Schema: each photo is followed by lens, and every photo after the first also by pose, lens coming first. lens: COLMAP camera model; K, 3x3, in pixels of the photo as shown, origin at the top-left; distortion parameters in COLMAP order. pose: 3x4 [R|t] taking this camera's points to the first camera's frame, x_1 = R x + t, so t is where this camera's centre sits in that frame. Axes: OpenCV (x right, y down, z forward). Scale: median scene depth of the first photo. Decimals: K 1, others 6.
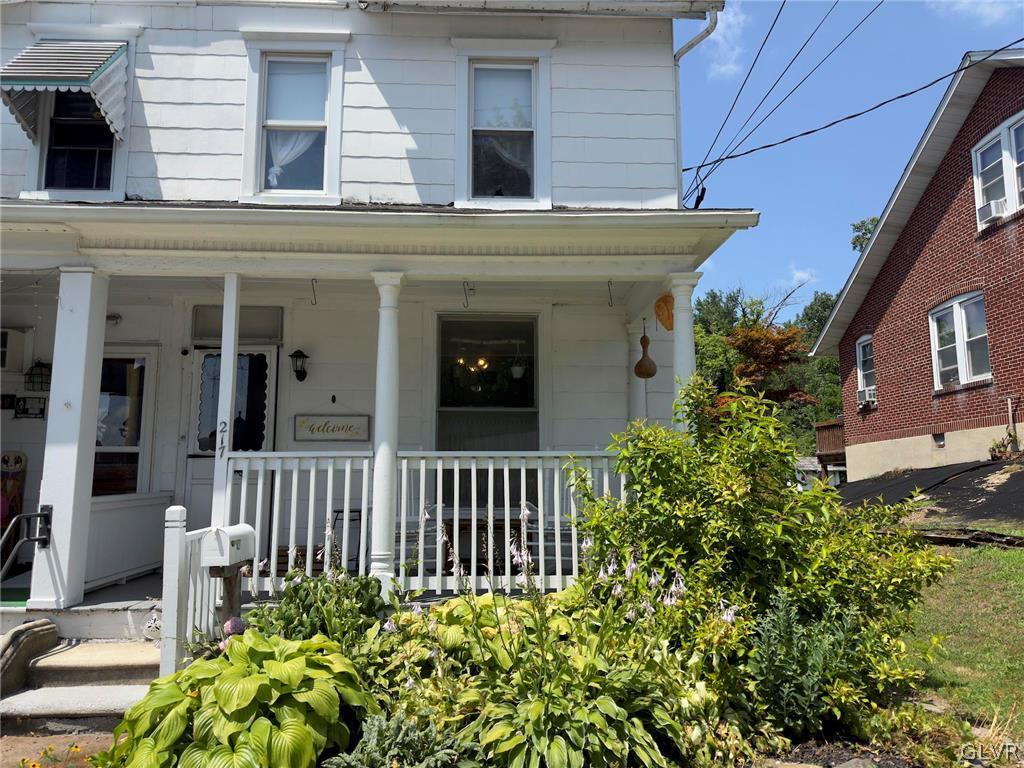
lens RADIAL K [[723.0, 0, 510.5], [0, 723.0, 392.9], [0, 0, 1]] dist [0.006645, -0.001978]
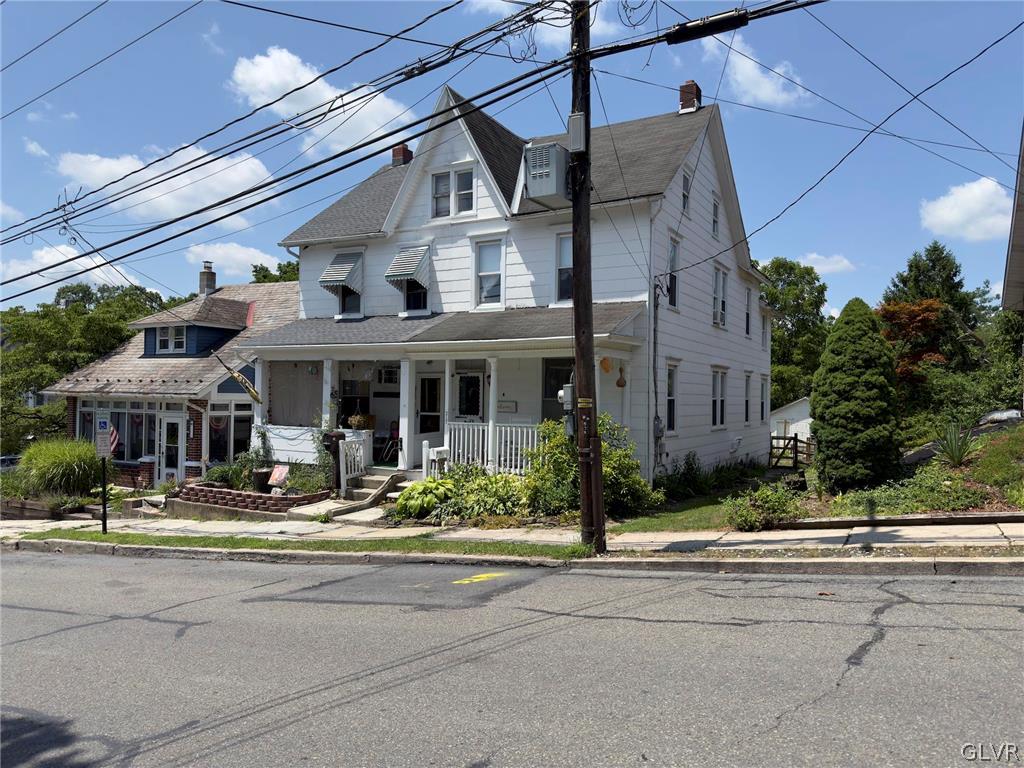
lens RADIAL K [[723.0, 0, 512.8], [0, 723.0, 381.2], [0, 0, 1]] dist [0.006645, -0.001978]
pose [[0.843964, -0.000903, -0.536400, 1.010951], [0.057858, 0.994317, 0.089360, -0.236104], [0.533271, -0.106452, 0.839220, -0.935032]]
